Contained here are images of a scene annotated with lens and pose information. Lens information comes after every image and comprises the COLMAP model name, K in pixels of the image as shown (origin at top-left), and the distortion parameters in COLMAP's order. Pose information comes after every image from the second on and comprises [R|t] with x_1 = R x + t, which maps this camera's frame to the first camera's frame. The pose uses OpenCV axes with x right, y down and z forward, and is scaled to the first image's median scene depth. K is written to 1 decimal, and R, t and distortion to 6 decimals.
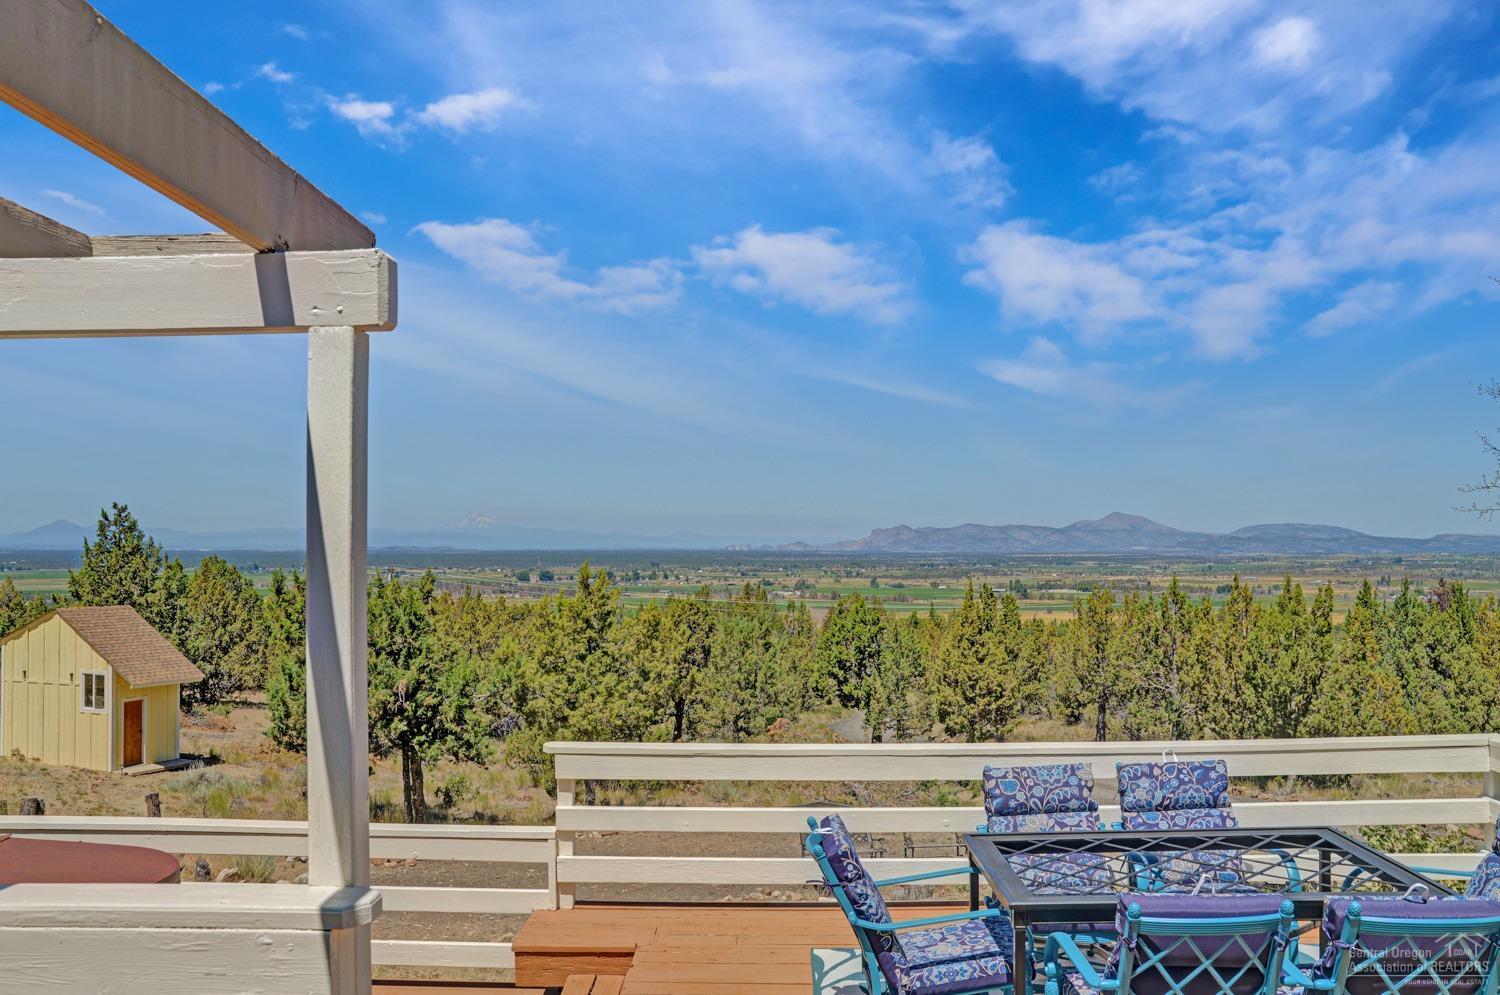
lens RADIAL K [[1225.3, 0, 750.0], [0, 1225.3, 497.5], [0, 0, 1]] dist [-0.064747, -0.000857]
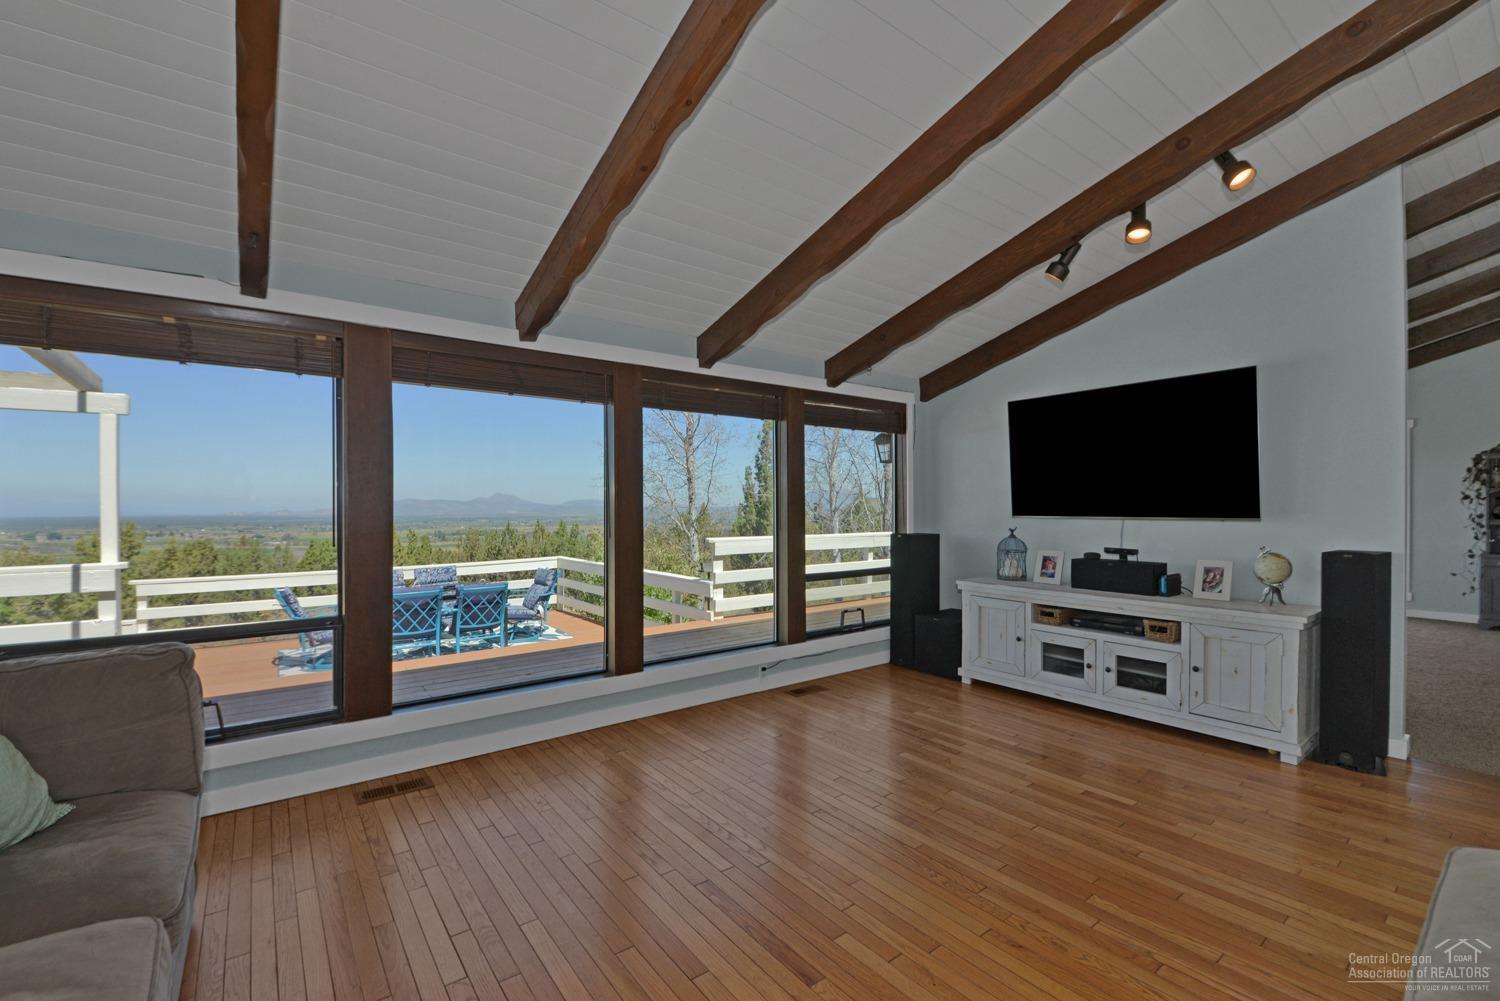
lens RADIAL K [[646.7, 0, 750.0], [0, 646.7, 500.5], [0, 0, 1]] dist [-0.002029, -0.000430]
pose [[0.787852, -0.003358, 0.615856, -0.002686], [-0.011962, 0.999713, 0.020753, 0.021568], [-0.615749, -0.023718, 0.787586, -0.625333]]
